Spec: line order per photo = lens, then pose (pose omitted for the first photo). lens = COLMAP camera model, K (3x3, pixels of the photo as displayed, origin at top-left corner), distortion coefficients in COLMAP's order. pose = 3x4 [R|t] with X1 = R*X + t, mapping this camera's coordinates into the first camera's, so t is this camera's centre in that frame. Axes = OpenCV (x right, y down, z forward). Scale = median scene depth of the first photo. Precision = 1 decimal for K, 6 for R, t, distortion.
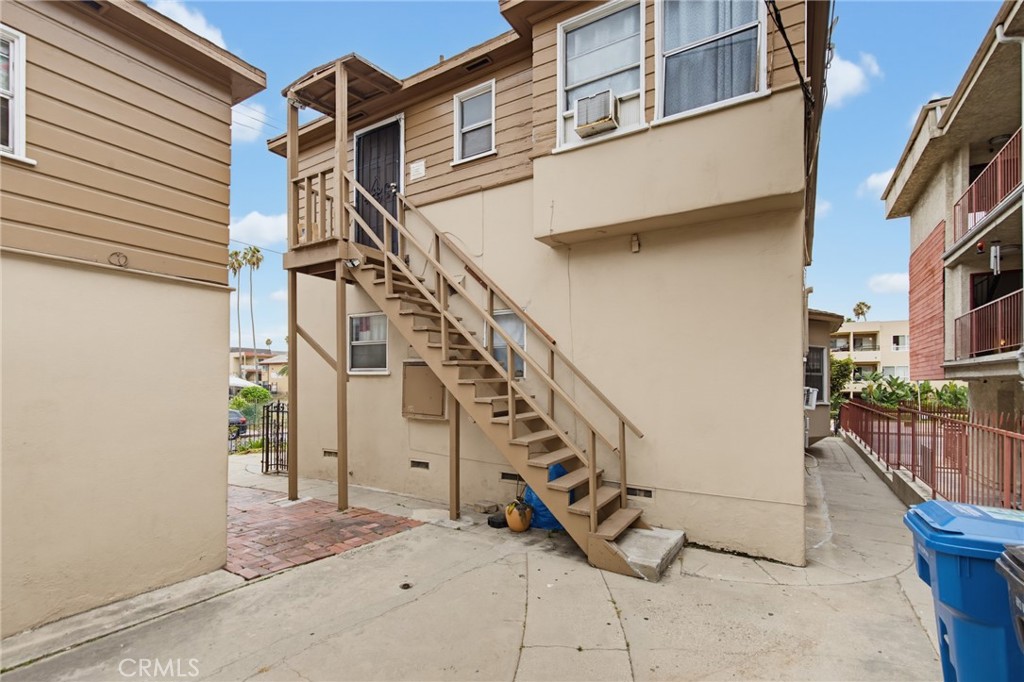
lens RADIAL K [[478.0, 0, 505.9], [0, 478.0, 380.9], [0, 0, 1]] dist [0.000724, -0.000206]
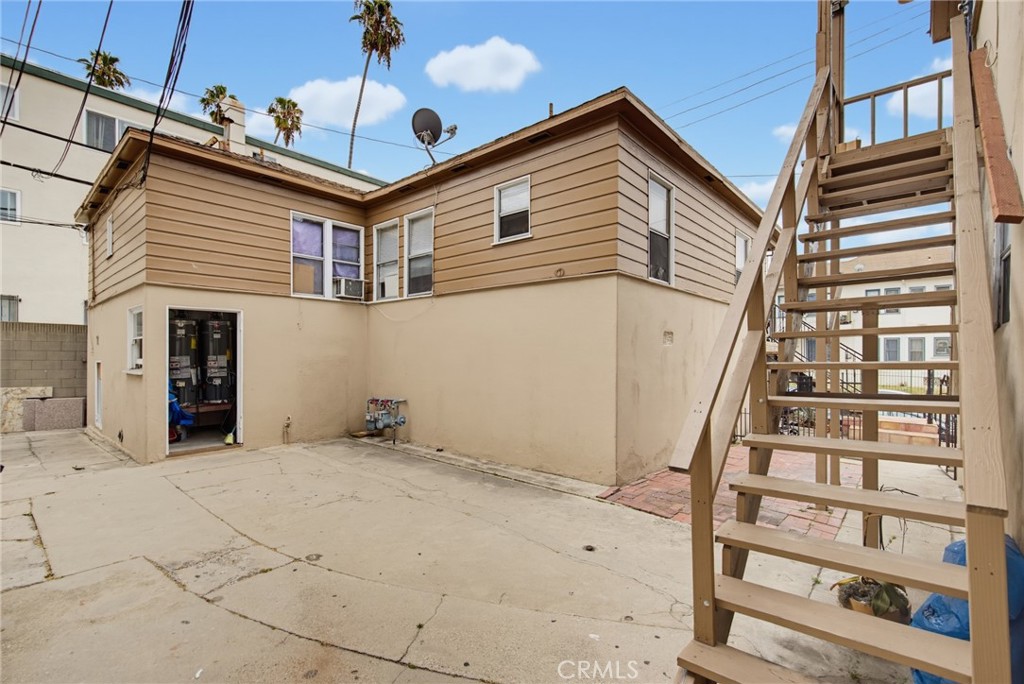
lens RADIAL K [[478.0, 0, 512.2], [0, 478.0, 349.8], [0, 0, 1]] dist [0.000724, -0.000206]
pose [[-0.173669, -0.007706, -0.984774, 0.842073], [0.001033, 0.999967, -0.008007, 0.029701], [0.984804, -0.002408, -0.173655, 1.078218]]
